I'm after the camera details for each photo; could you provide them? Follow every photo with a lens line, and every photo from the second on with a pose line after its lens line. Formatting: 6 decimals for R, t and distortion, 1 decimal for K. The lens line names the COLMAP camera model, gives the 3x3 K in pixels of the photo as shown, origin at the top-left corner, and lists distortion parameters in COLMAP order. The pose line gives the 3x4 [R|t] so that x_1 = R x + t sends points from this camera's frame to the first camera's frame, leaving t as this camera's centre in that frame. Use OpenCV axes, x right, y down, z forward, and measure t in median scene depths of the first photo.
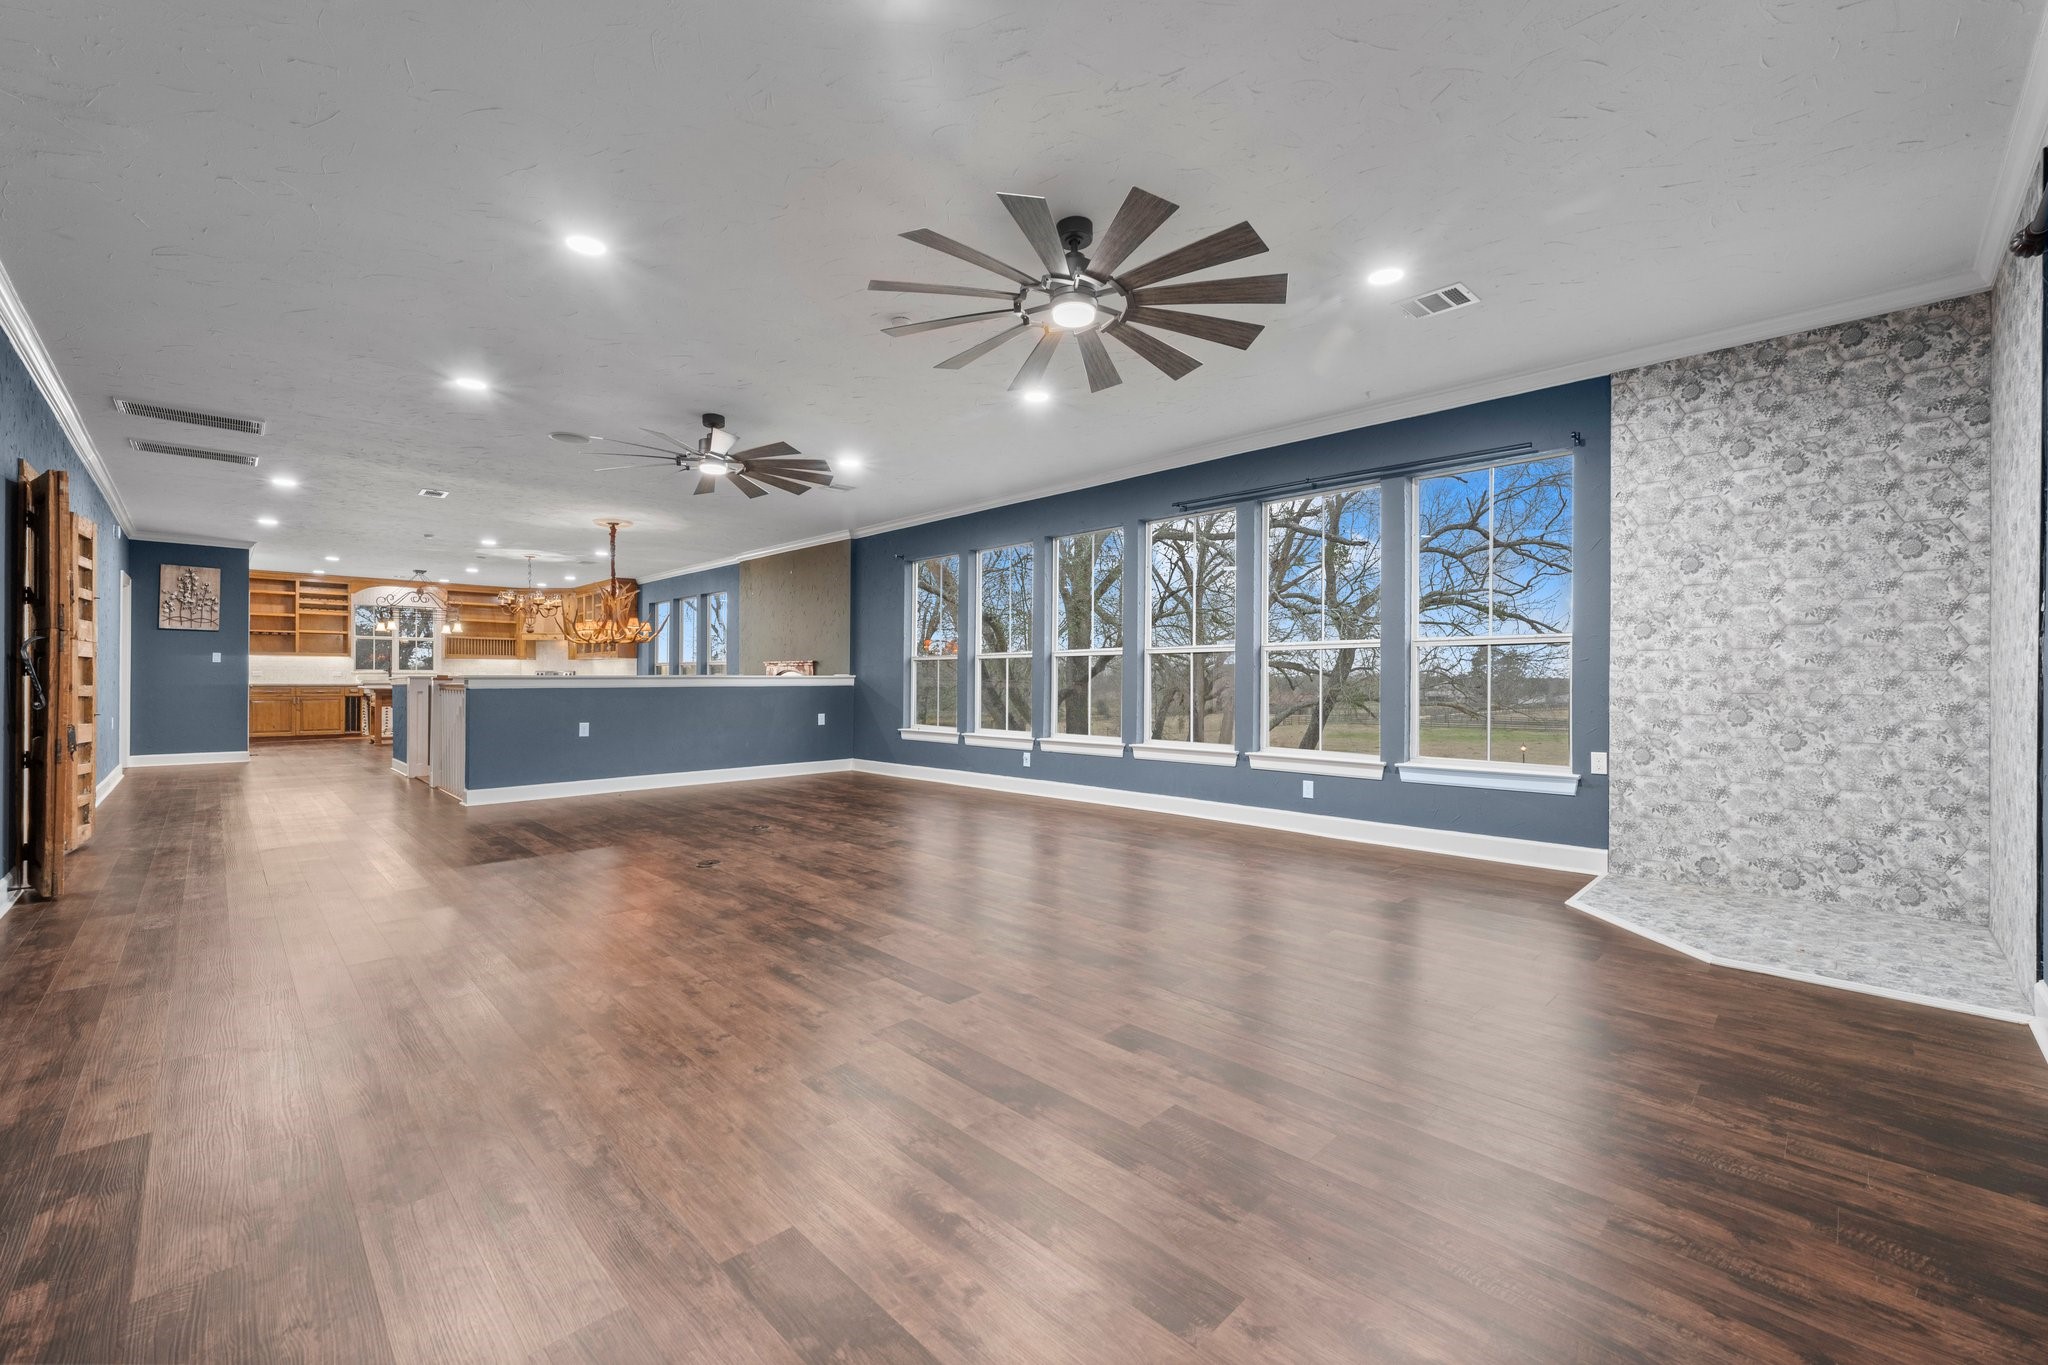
lens RADIAL K [[805.1, 0, 1024.0], [0, 805.1, 675.4], [0, 0, 1]] dist [-0.002176, 0.000010]
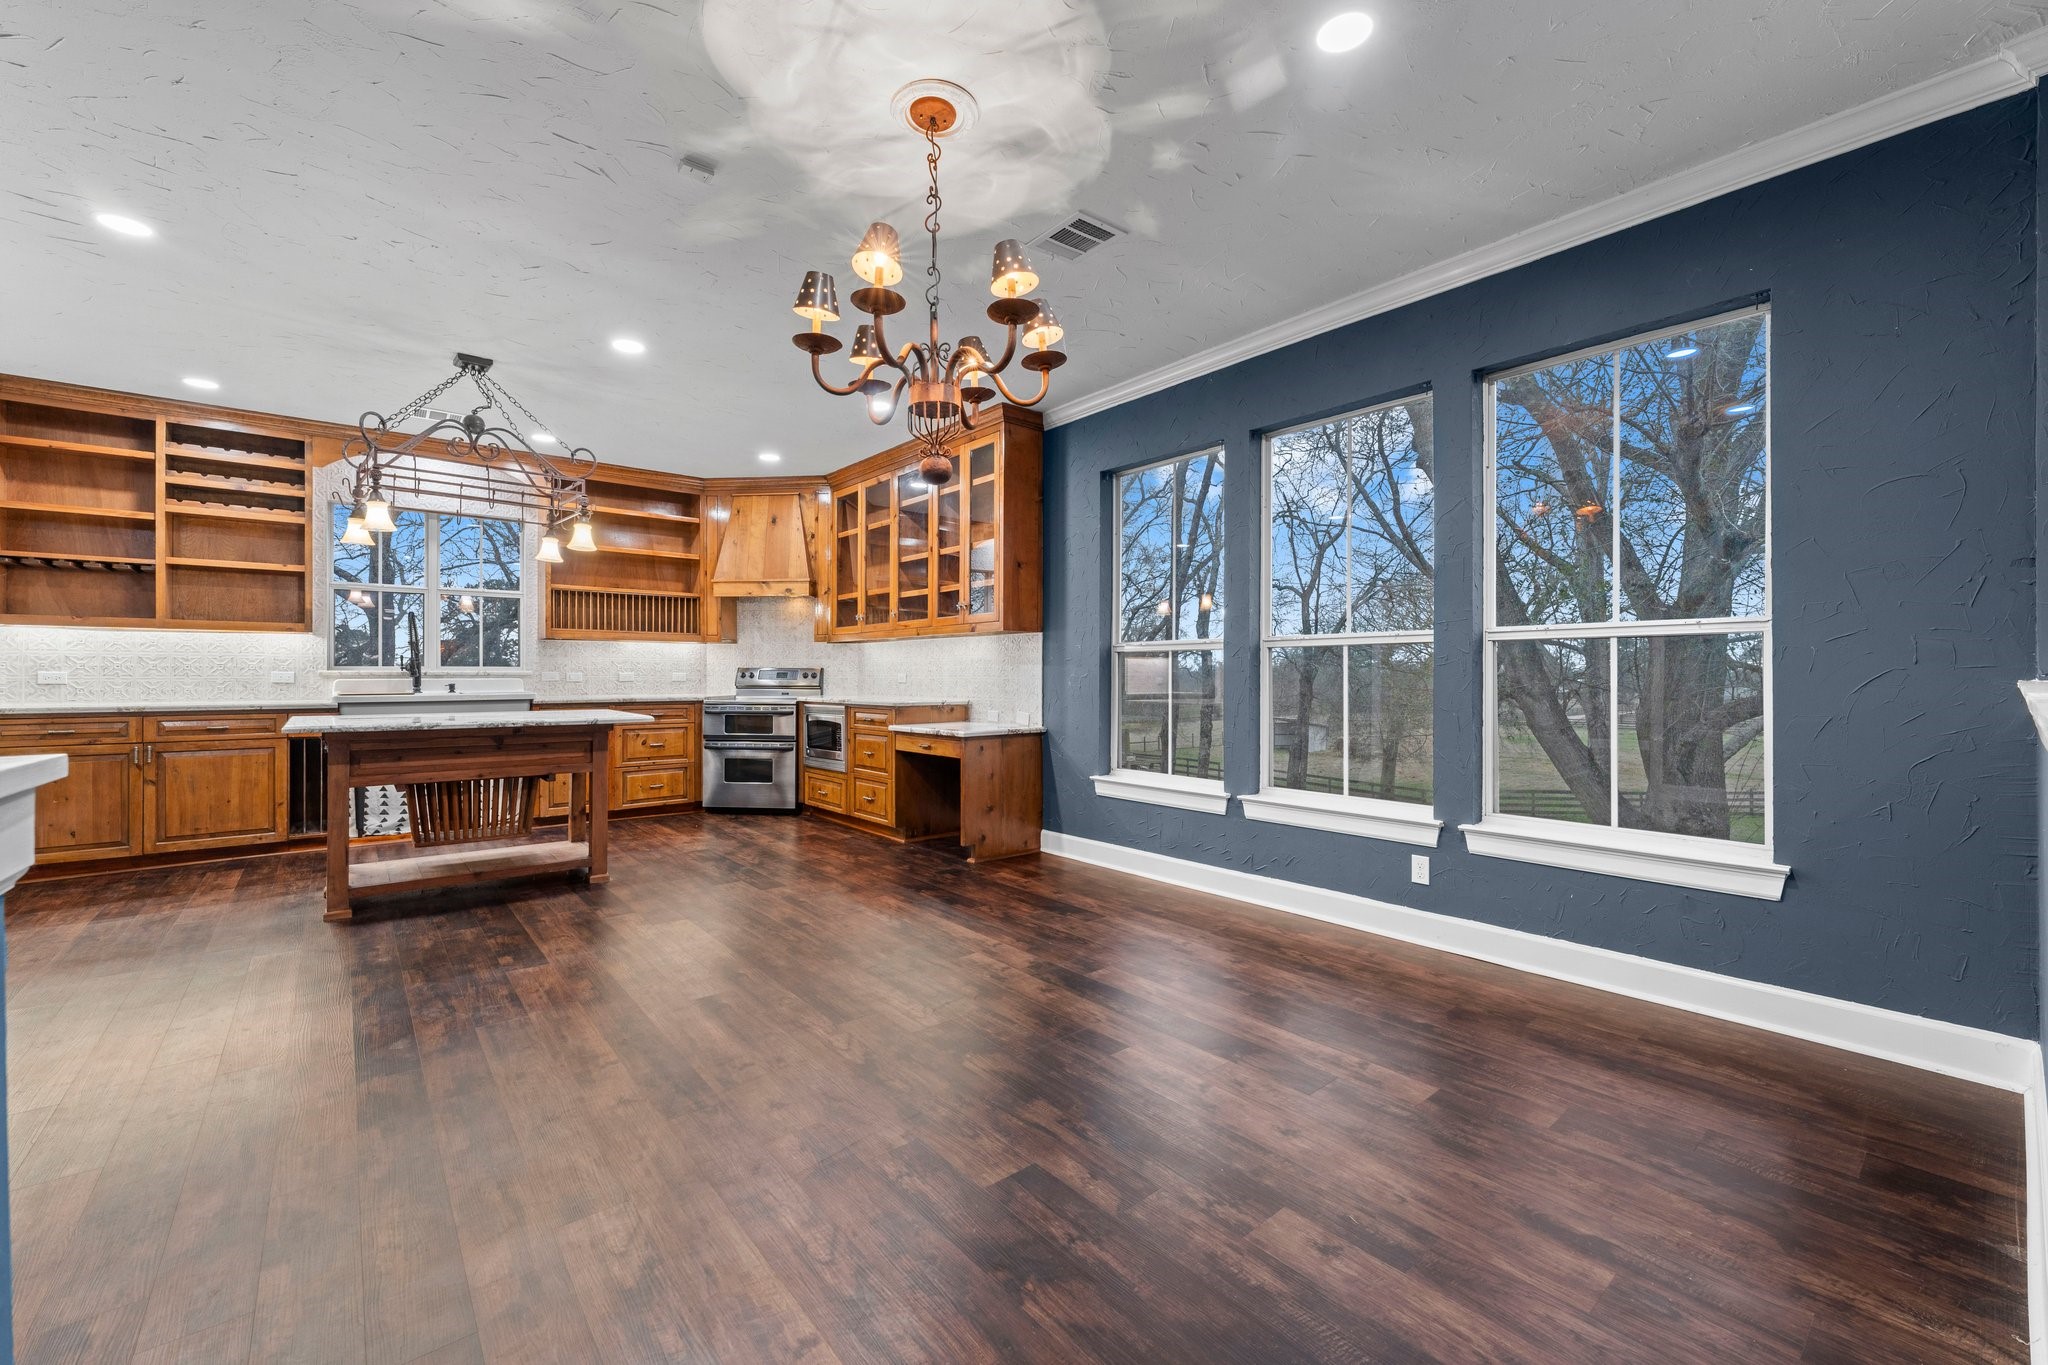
lens RADIAL K [[822.8, 0, 1018.3], [0, 822.8, 674.3], [0, 0, 1]] dist [0.000474, -0.000123]
pose [[0.995037, -0.001259, -0.099497, -0.461516], [0.001417, 0.999998, 0.001523, -0.003344], [0.099494, -0.001656, 0.995037, 0.638906]]
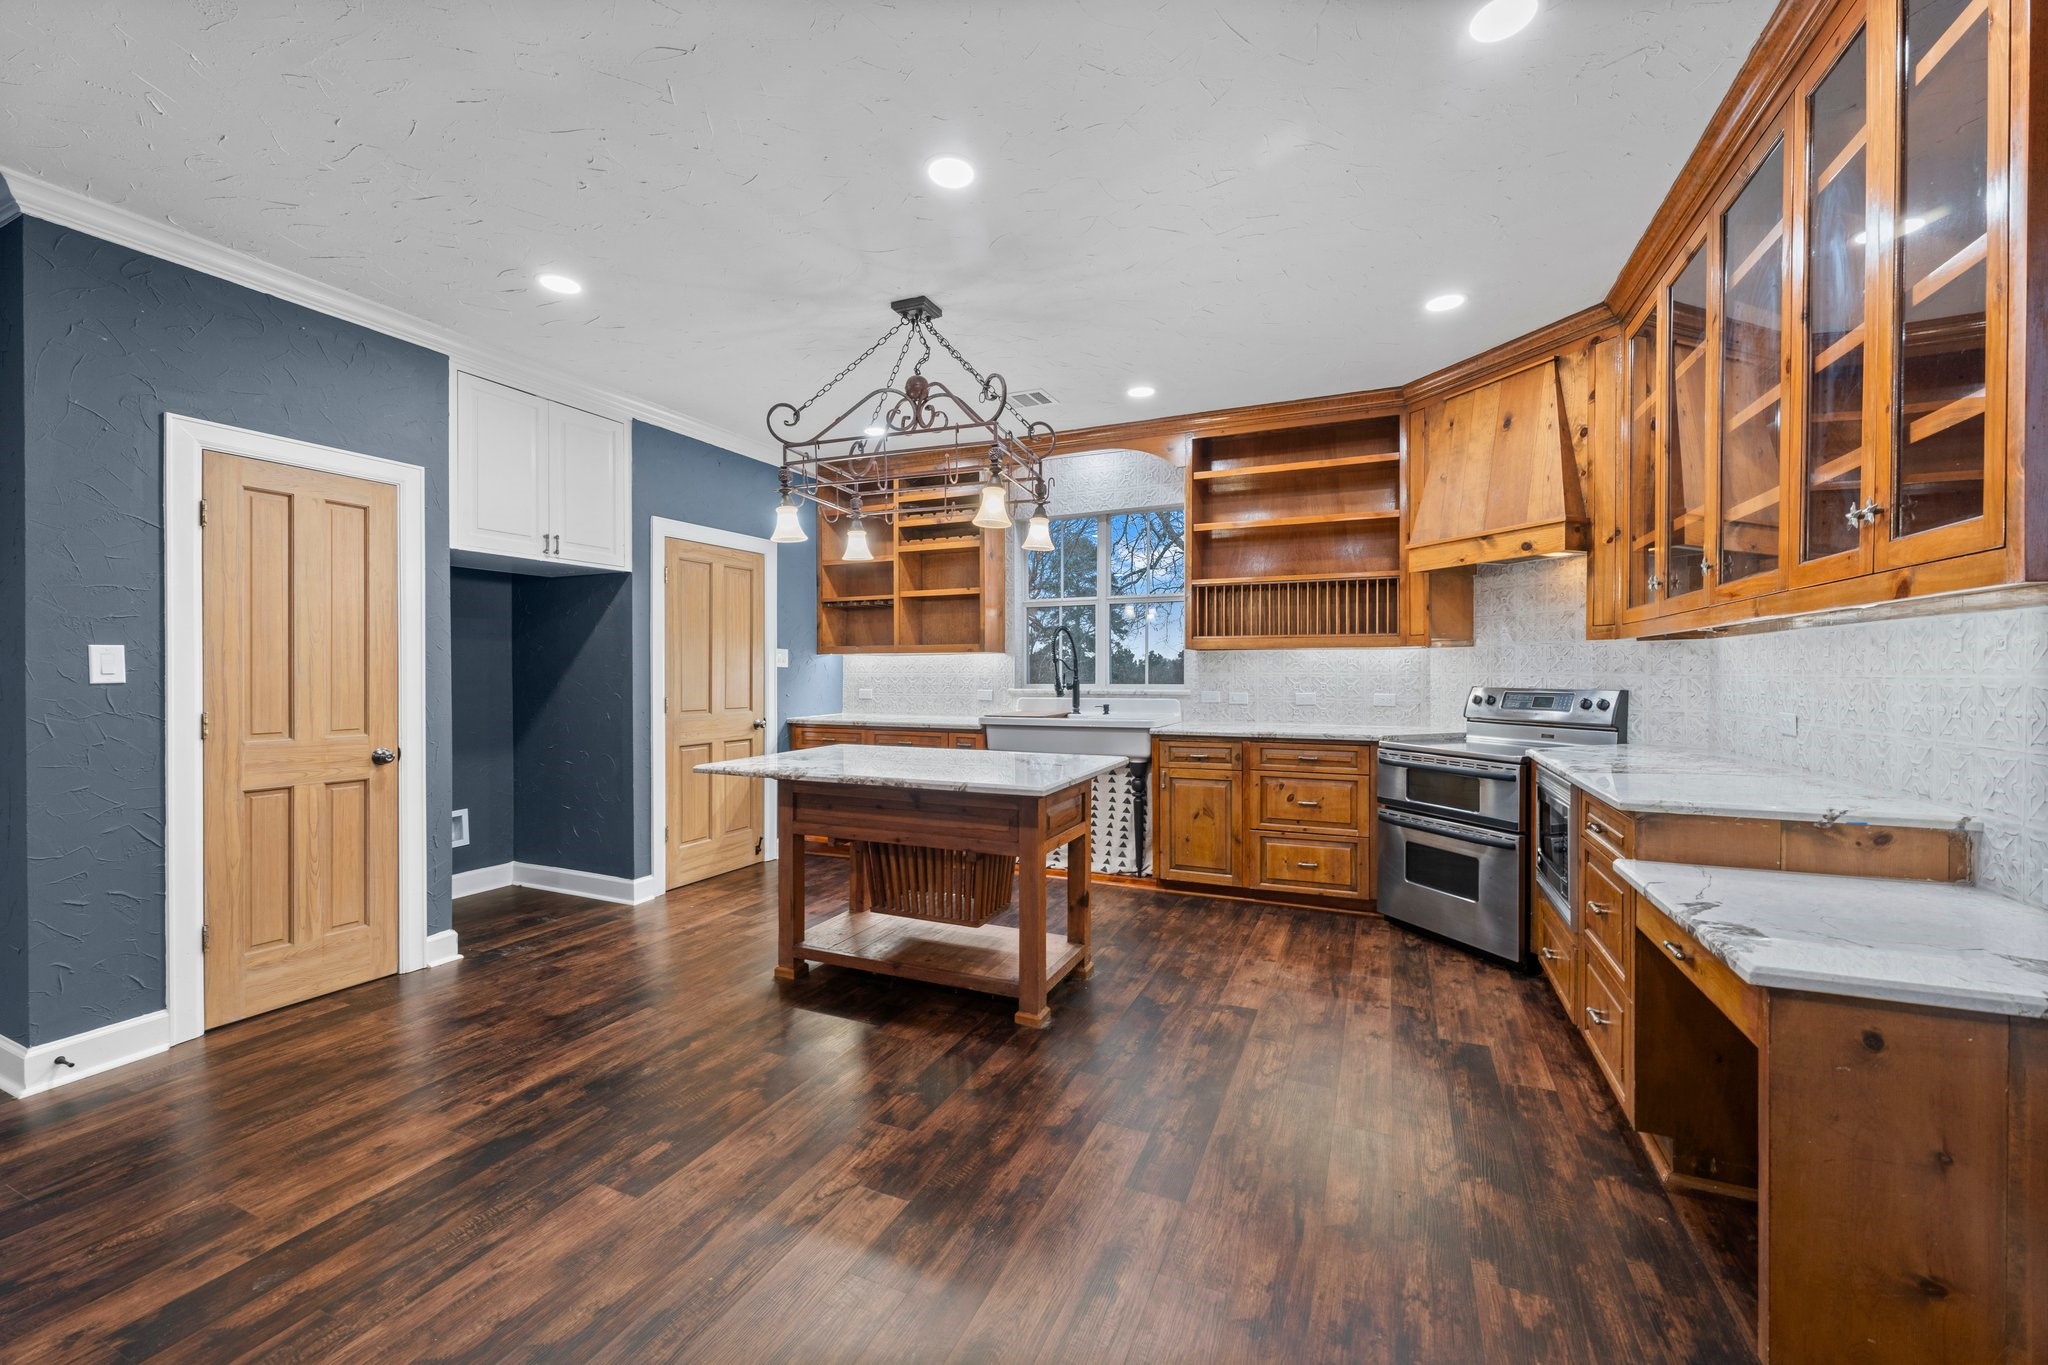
lens RADIAL K [[814.1, 0, 1019.6], [0, 814.1, 677.7], [0, 0, 1]] dist [0.000746, 0.000005]
pose [[0.349476, 0.003991, -0.936937, -0.460298], [0.004370, 0.999973, 0.005890, -0.012865], [0.936935, -0.006153, 0.349449, 0.867353]]
